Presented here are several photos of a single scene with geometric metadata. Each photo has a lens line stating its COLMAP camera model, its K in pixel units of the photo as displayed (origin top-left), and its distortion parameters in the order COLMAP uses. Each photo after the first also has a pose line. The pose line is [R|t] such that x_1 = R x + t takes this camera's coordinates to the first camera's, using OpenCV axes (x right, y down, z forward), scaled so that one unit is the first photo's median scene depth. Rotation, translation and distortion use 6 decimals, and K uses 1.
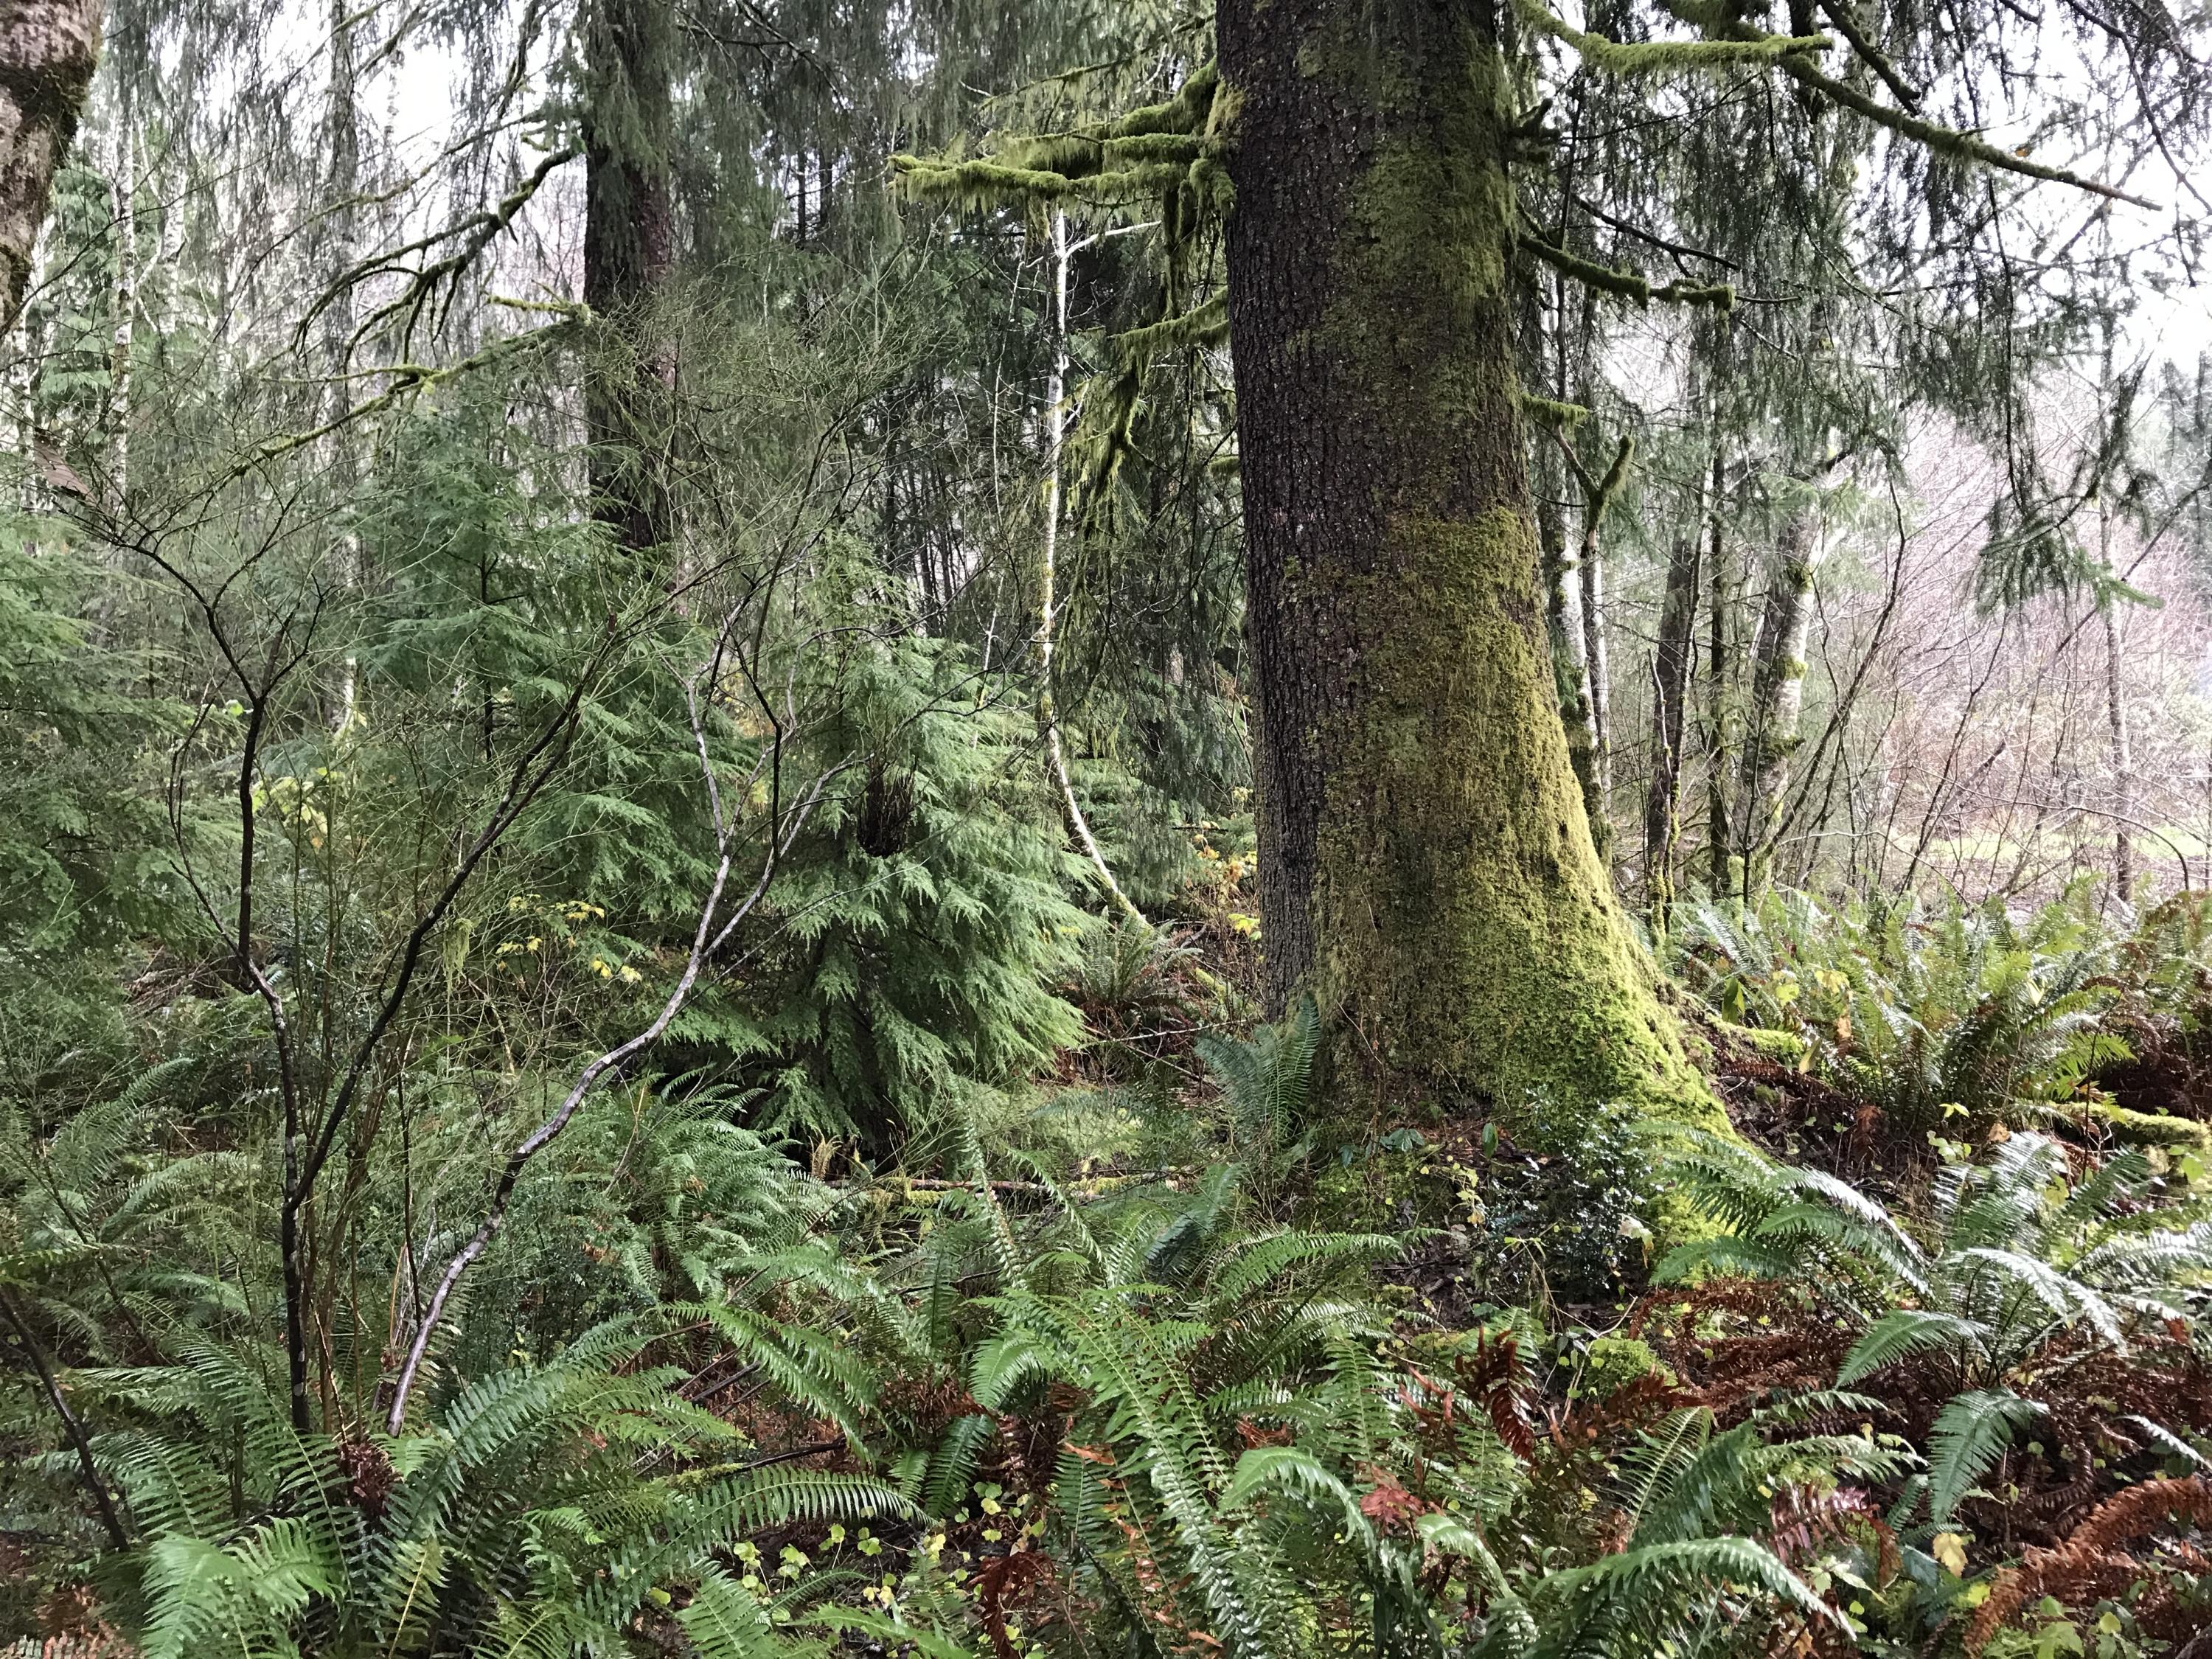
lens RADIAL K [[1804.1, 0, 1106.0], [0, 1804.1, 829.5], [0, 0, 1]] dist [0.001391, 0.000019]
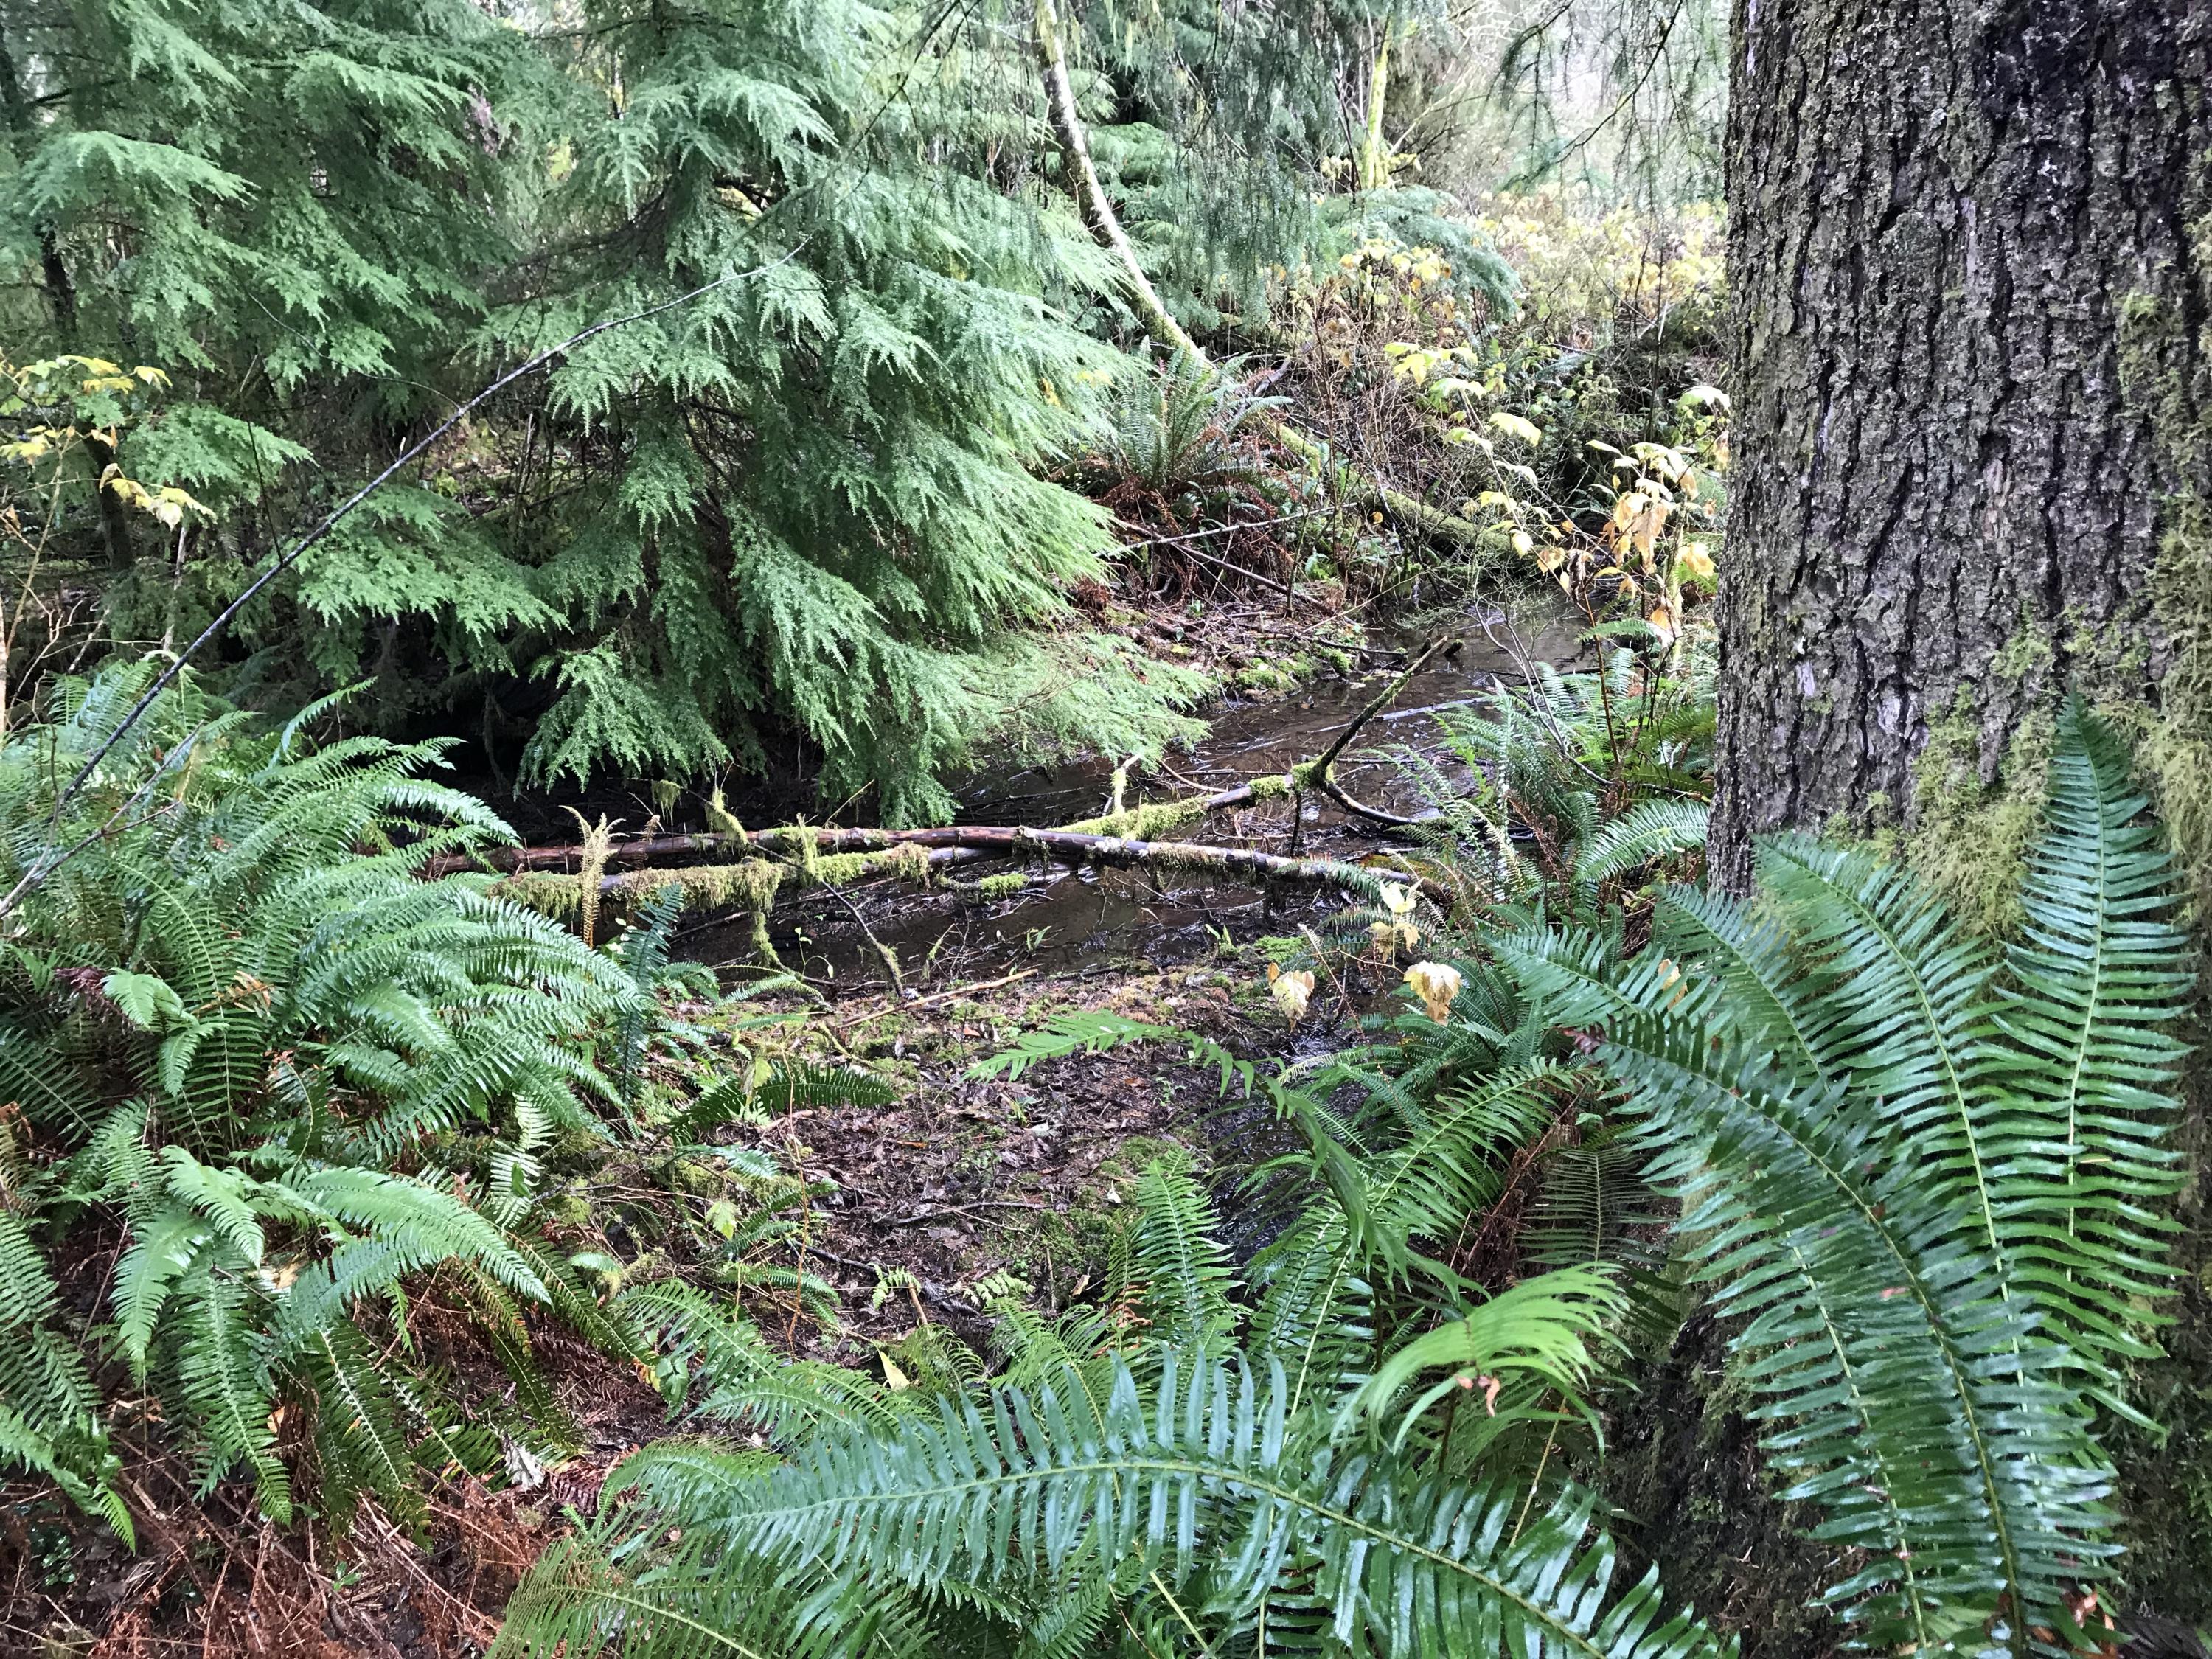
lens RADIAL K [[1822.8, 0, 1187.1], [0, 1822.8, 826.9], [0, 0, 1]] dist [0.010103, -0.001383]
pose [[0.999537, -0.028367, 0.011044, 0.003749], [0.023735, 0.953418, 0.300716, 0.017277], [-0.019060, -0.300315, 0.953650, 0.408708]]
